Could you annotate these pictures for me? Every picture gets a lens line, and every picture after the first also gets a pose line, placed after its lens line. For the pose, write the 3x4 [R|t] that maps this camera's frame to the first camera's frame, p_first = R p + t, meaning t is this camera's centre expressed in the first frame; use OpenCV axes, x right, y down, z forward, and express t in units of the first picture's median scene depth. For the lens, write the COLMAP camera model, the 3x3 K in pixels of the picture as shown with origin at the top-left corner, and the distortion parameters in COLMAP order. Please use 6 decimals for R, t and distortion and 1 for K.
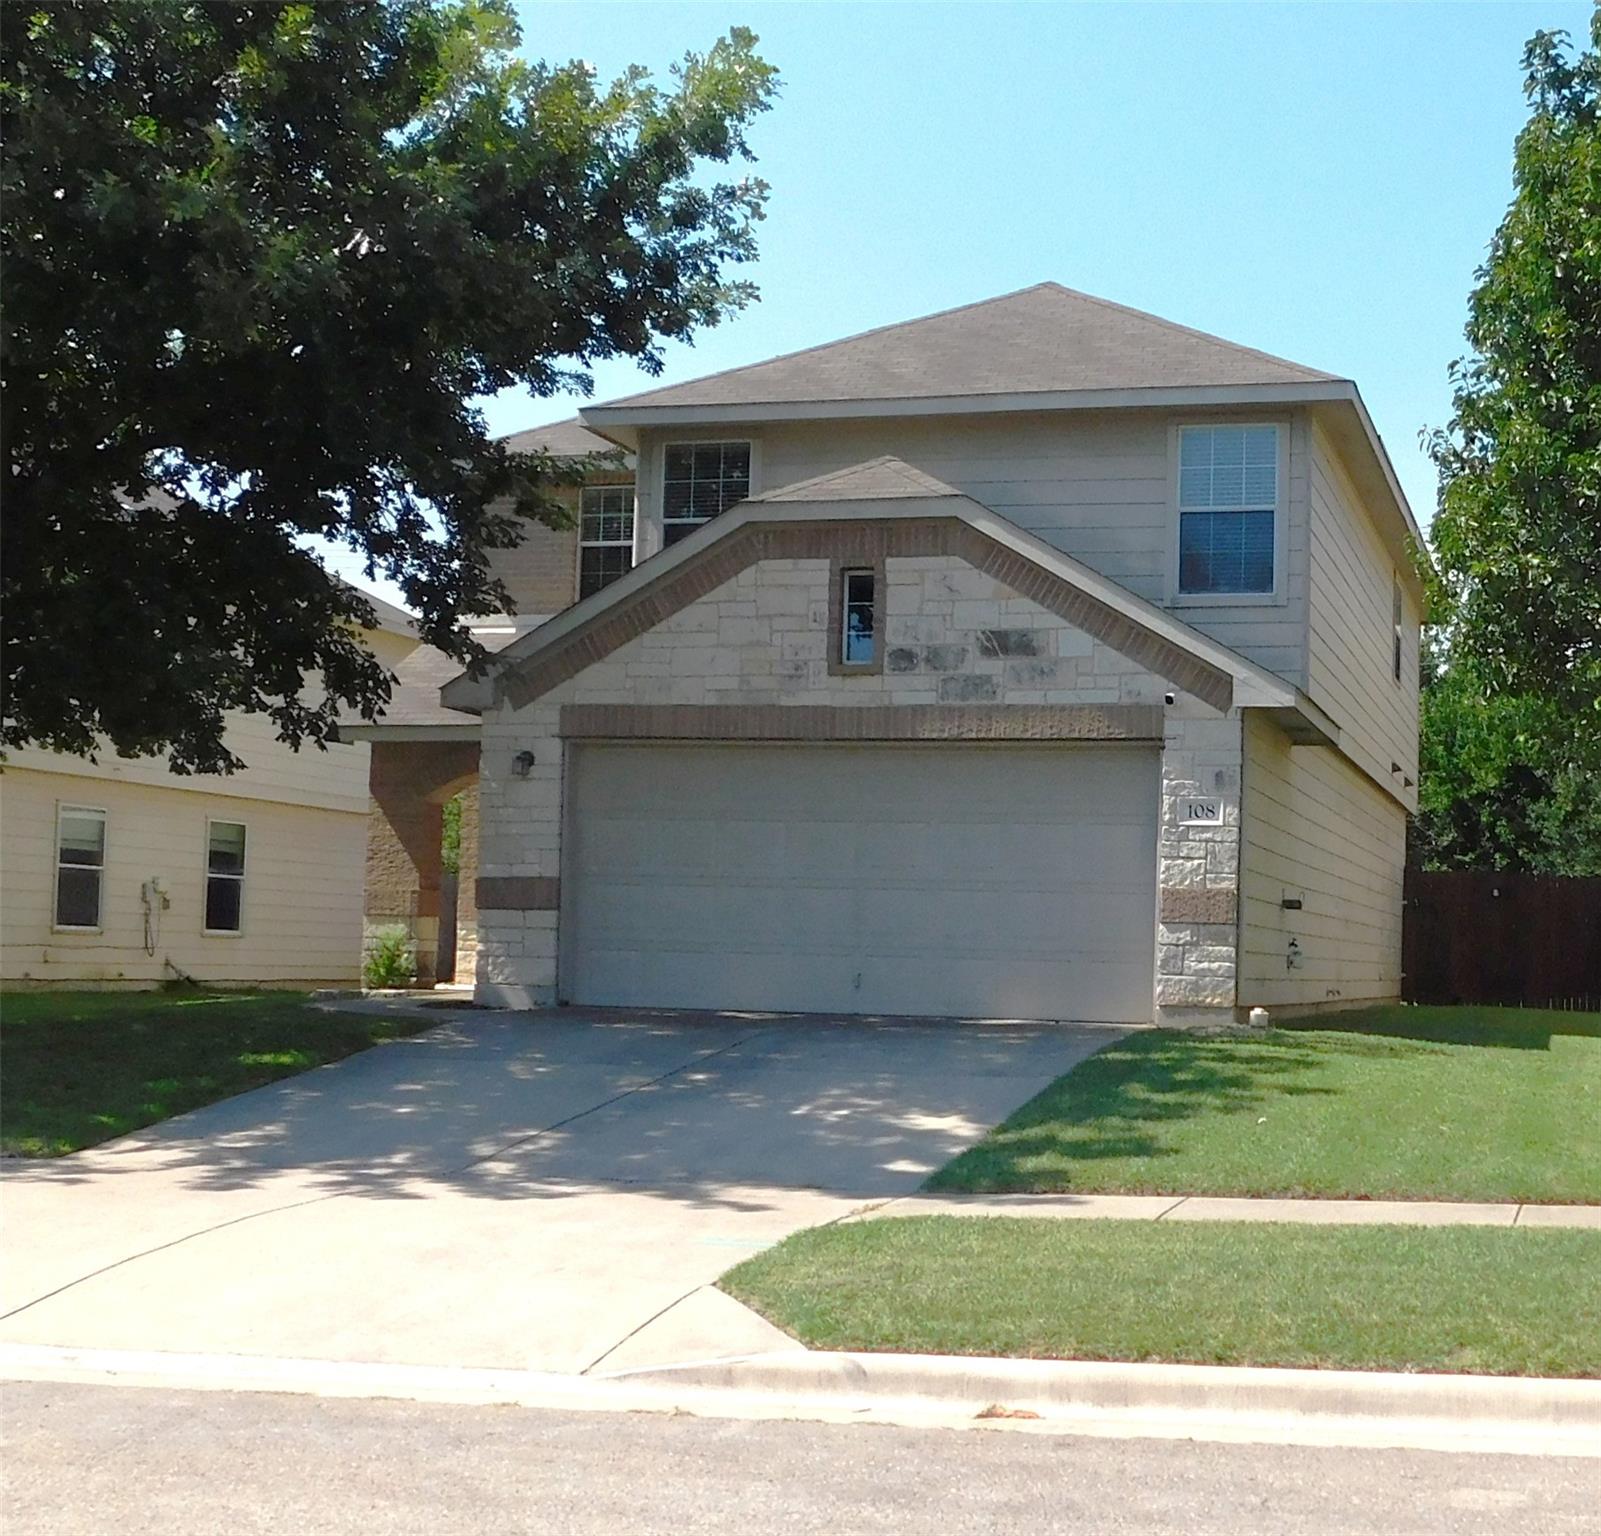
lens RADIAL K [[2287.3, 0, 1106.0], [0, 2287.3, 868.1], [0, 0, 1]] dist [-0.053546, 0.000000]
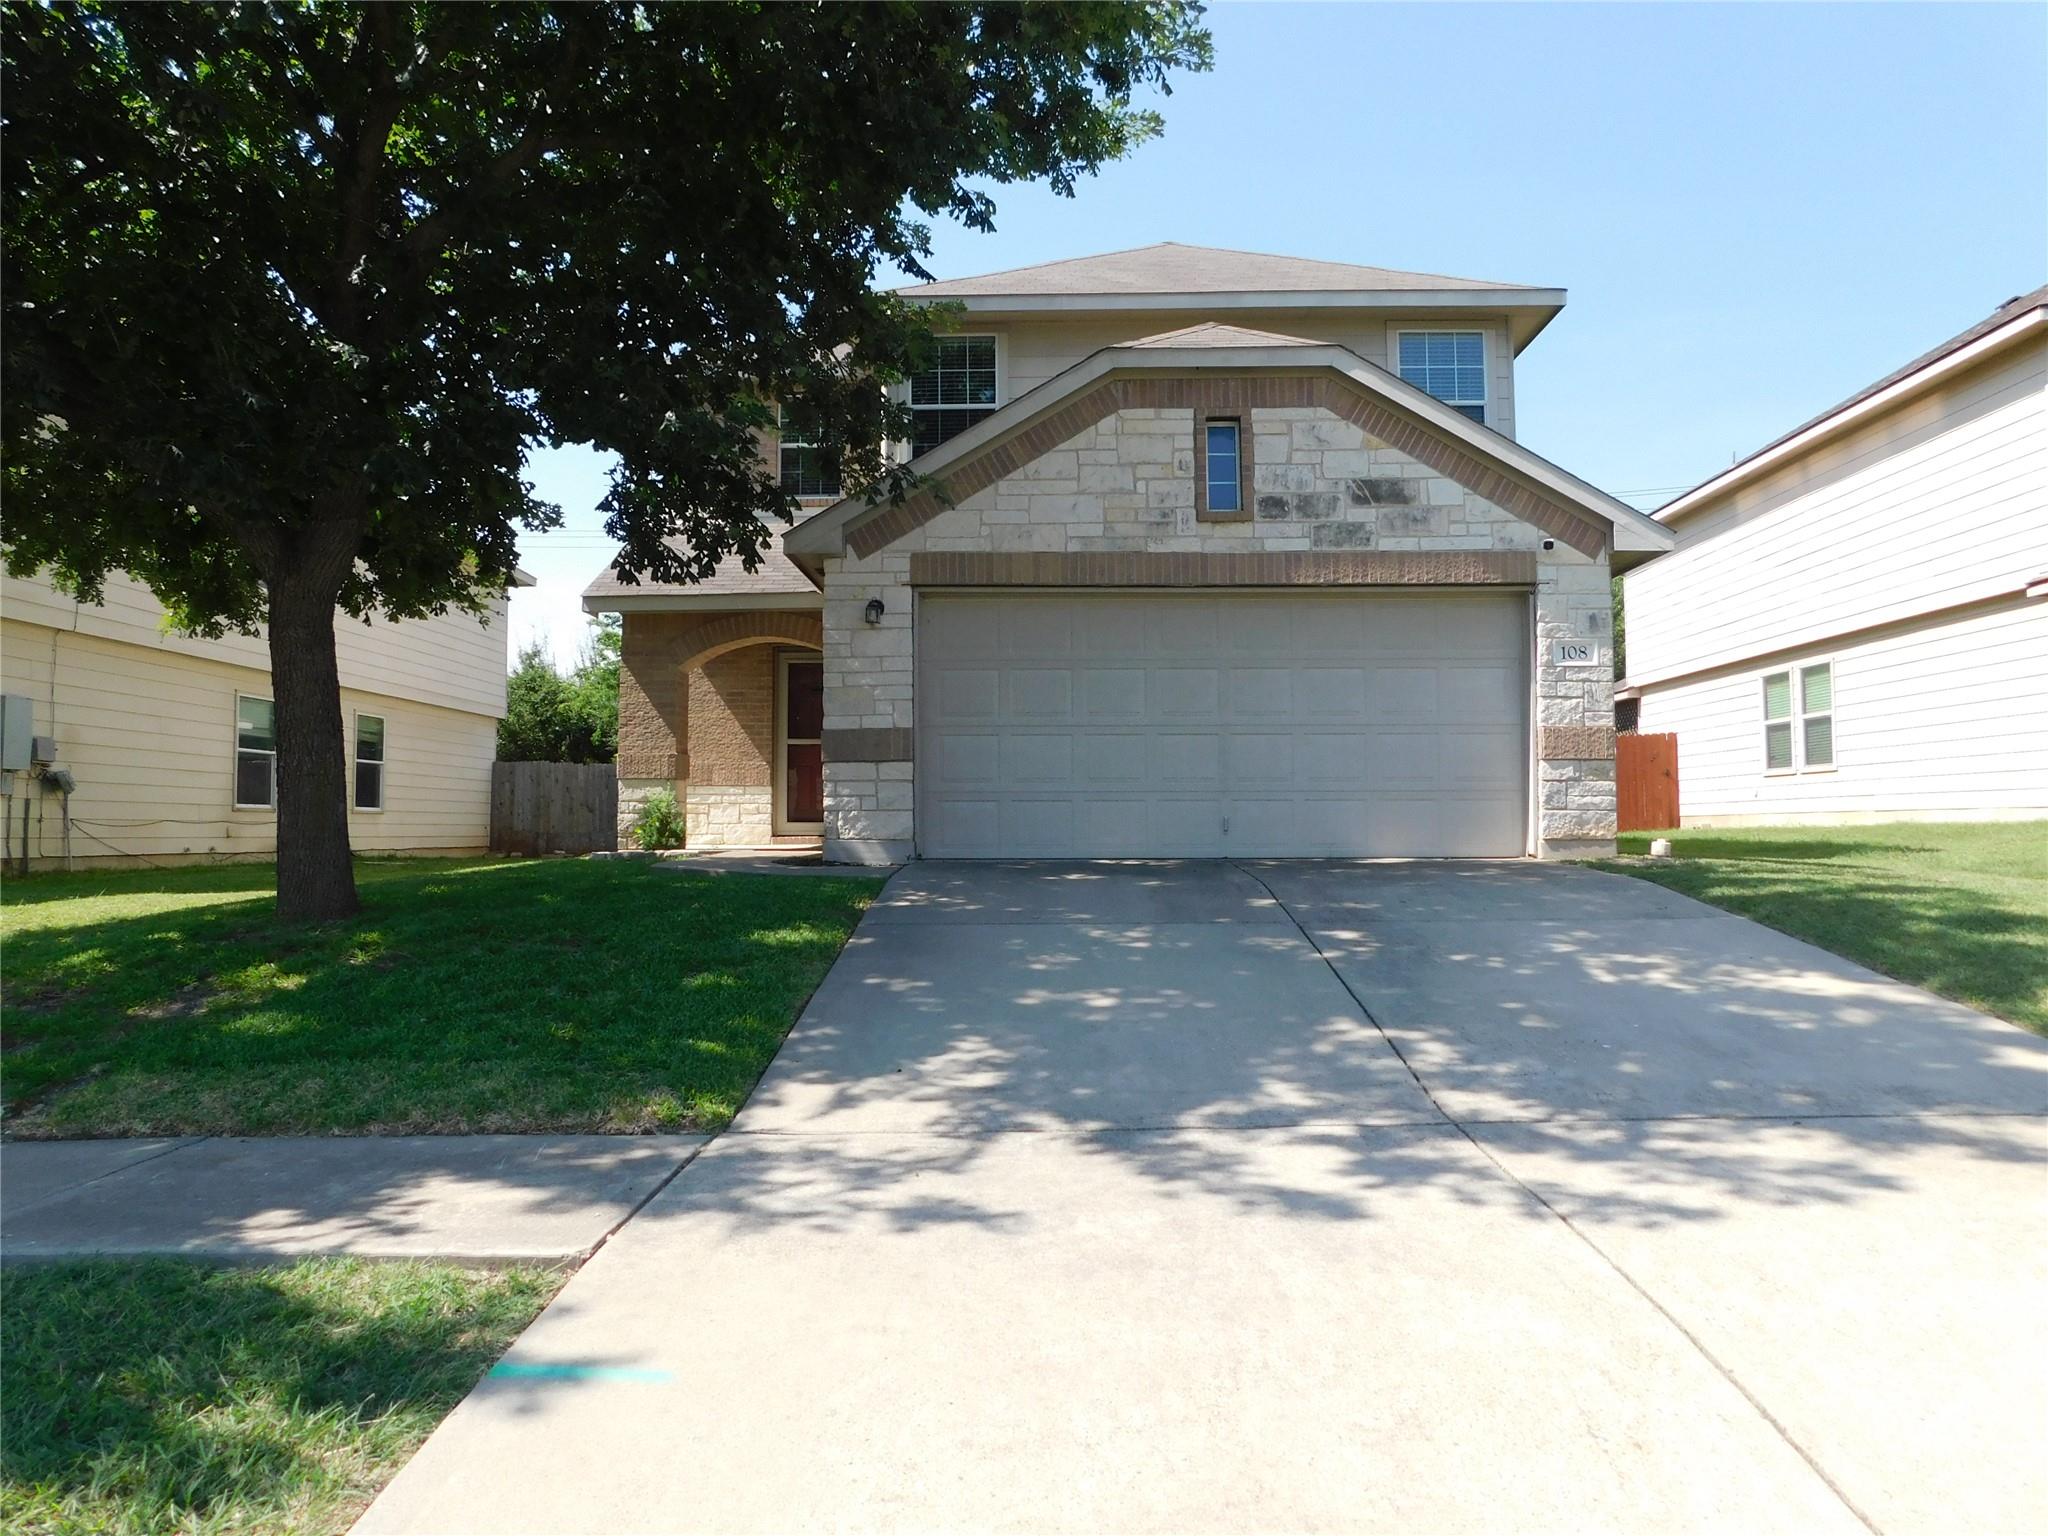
lens RADIAL K [[1355.1, 0, 1035.7], [0, 1355.1, 768.9], [0, 0, 1]] dist [-0.058776, 0.010137]
pose [[0.980771, -0.018170, 0.194316, -0.313223], [0.018432, 0.999830, 0.000457, 0.022955], [-0.194292, 0.003134, 0.980939, 0.435535]]
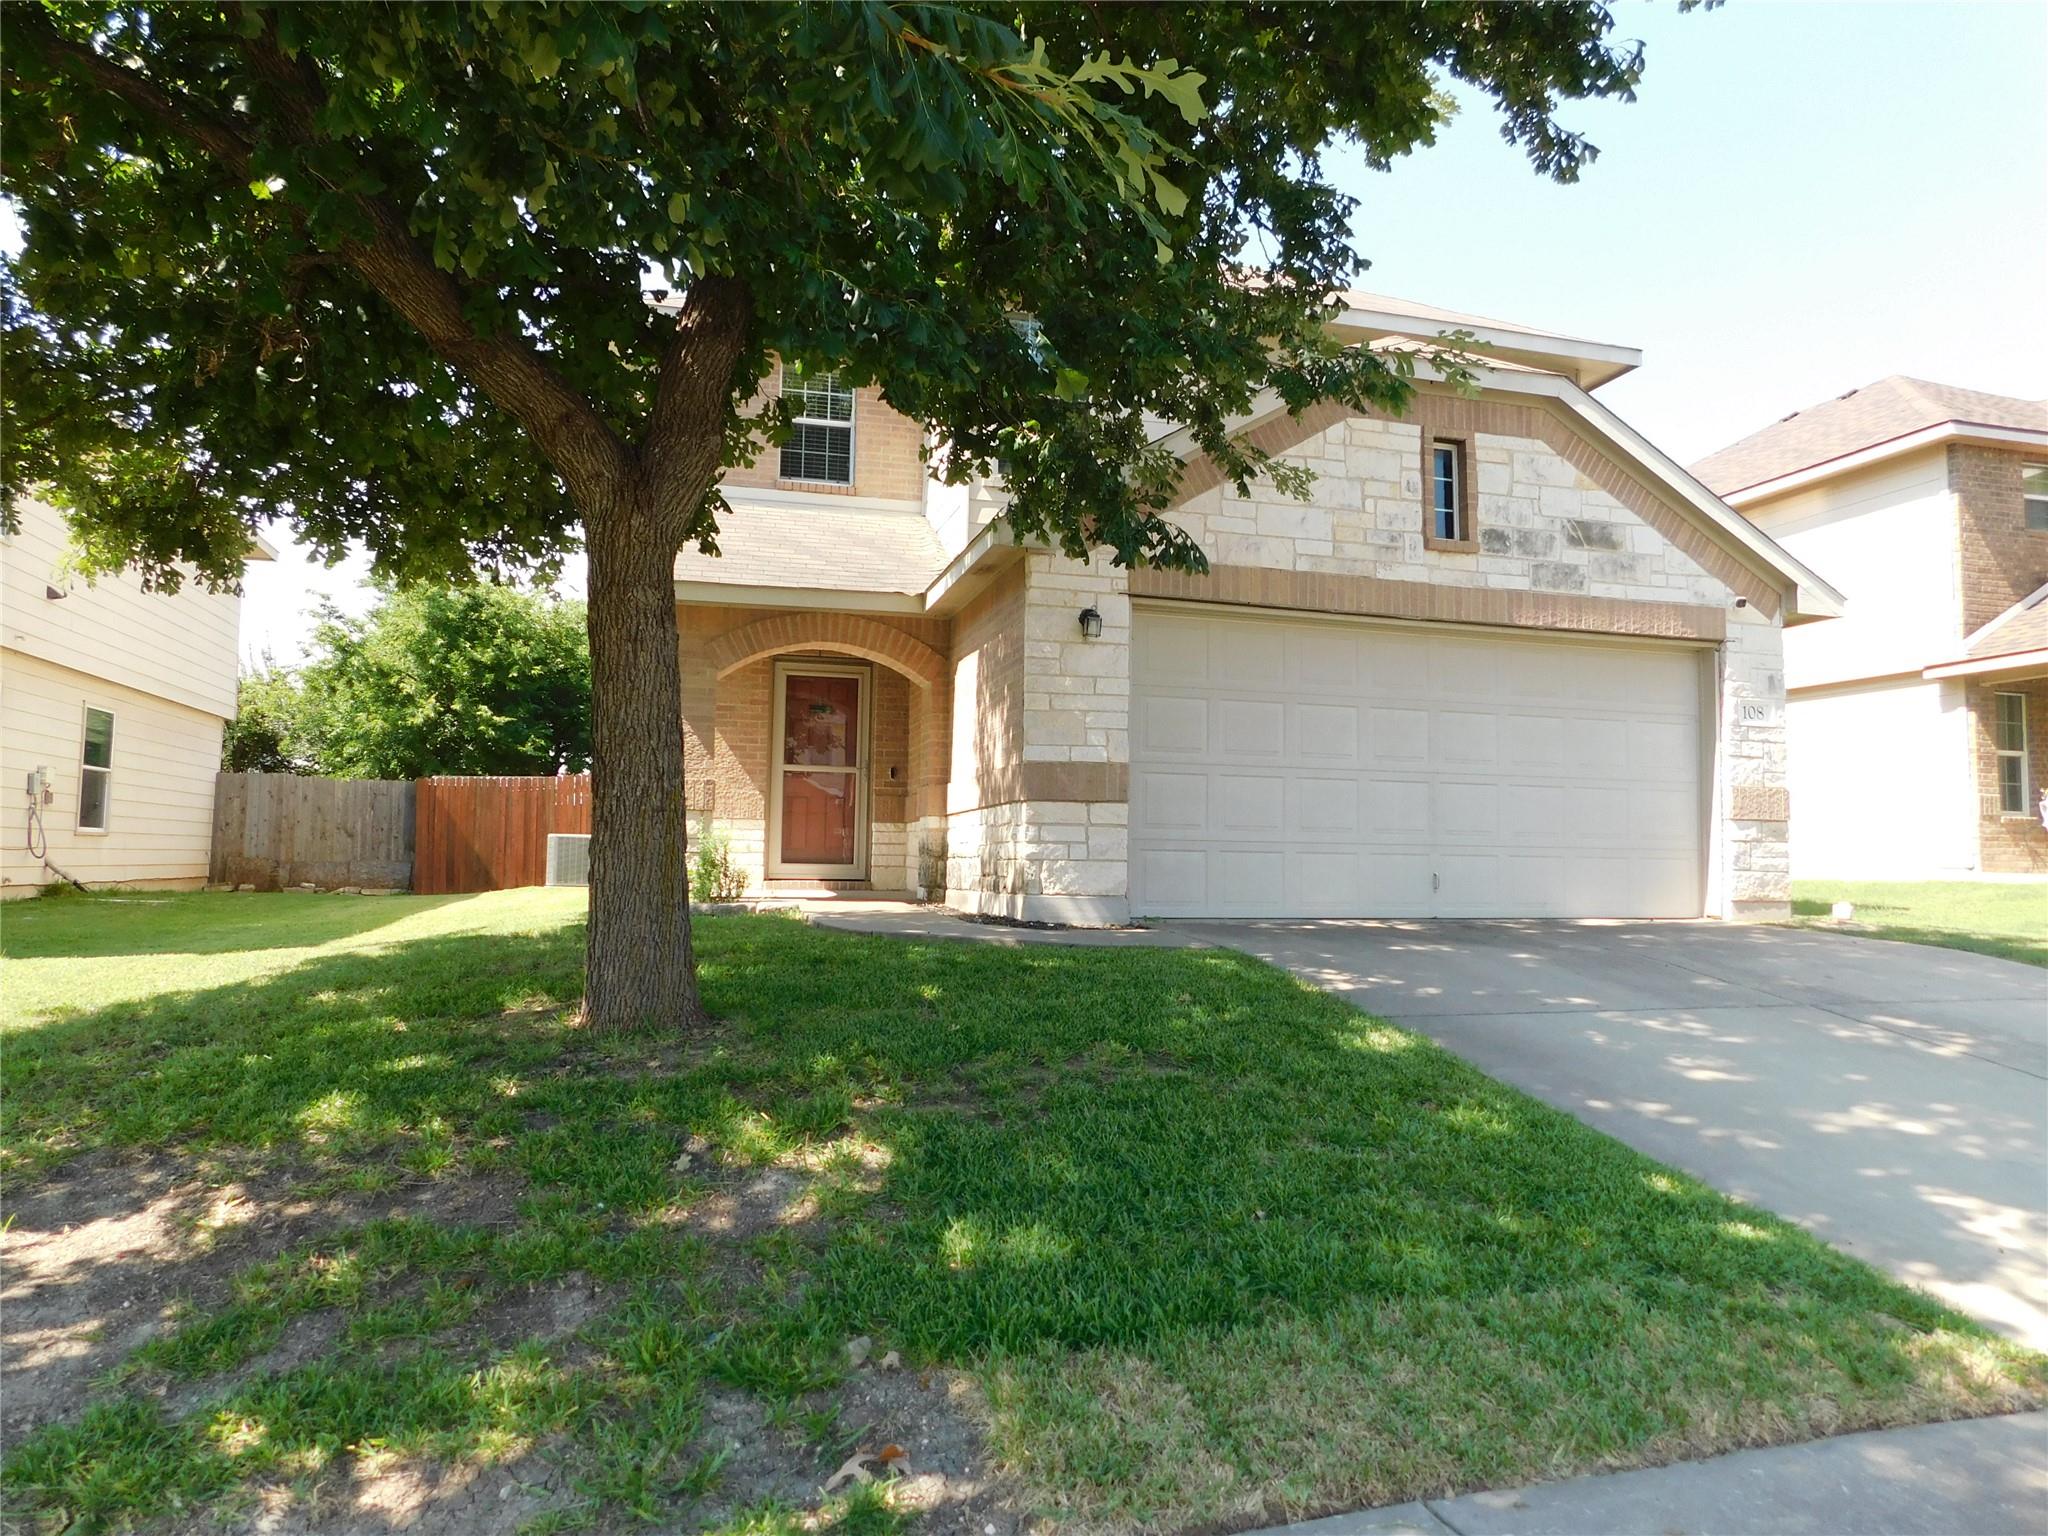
lens RADIAL K [[1351.6, 0, 1031.3], [0, 1351.6, 767.3], [0, 0, 1]] dist [-0.067623, 0.045582]
pose [[0.882744, 0.021902, 0.469344, -0.519677], [-0.012989, 0.999669, -0.022218, 0.017267], [-0.469675, 0.013517, 0.882736, 0.606839]]
